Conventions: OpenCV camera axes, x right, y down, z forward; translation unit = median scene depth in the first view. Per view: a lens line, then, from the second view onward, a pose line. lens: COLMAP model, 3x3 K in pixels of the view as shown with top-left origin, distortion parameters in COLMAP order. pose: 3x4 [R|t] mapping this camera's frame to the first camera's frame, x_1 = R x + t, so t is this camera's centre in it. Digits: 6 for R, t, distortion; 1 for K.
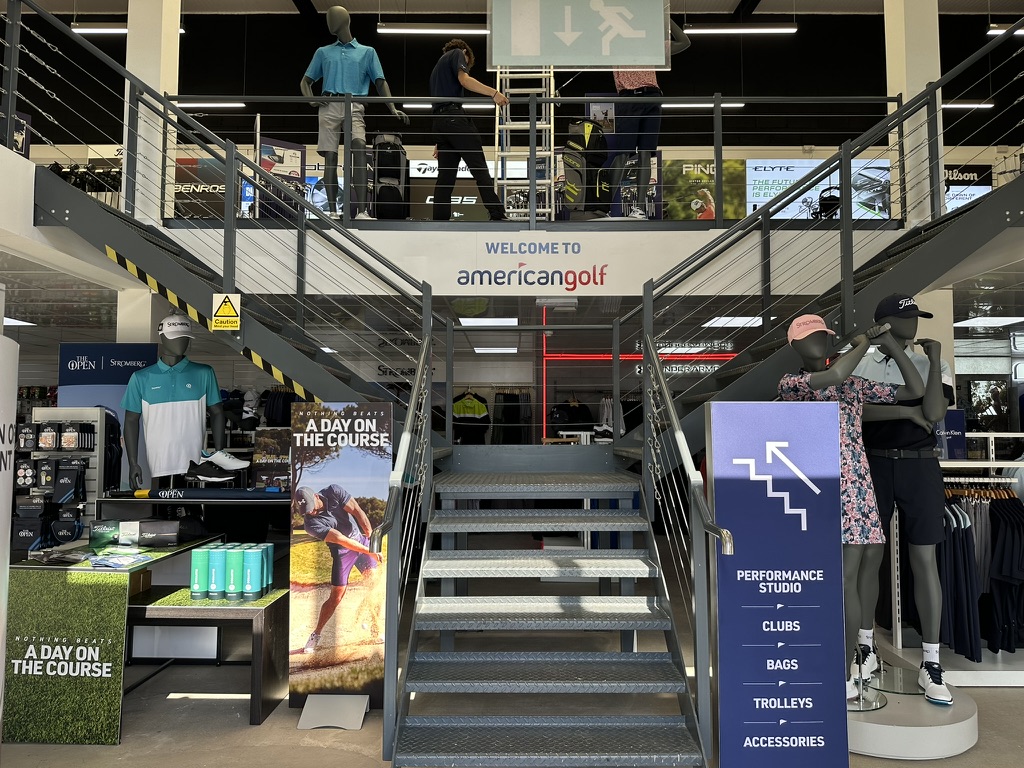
lens RADIAL K [[724.3, 0, 513.0], [0, 724.3, 385.7], [0, 0, 1]] dist [0.024977, -0.030648]
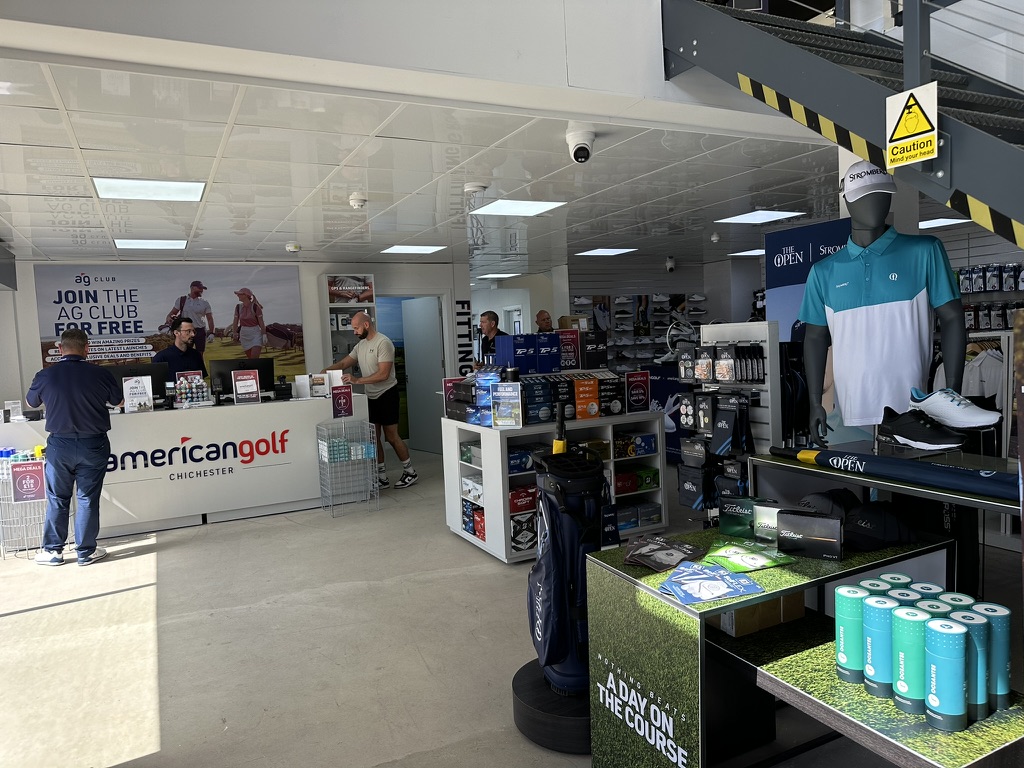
lens RADIAL K [[724.3, 0, 509.2], [0, 724.3, 390.5], [0, 0, 1]] dist [0.024977, -0.030648]
pose [[0.460059, 0.045694, -0.886712, -0.065847], [0.104298, 0.988980, 0.105078, -0.003435], [0.881741, -0.140824, 0.450224, 0.482634]]
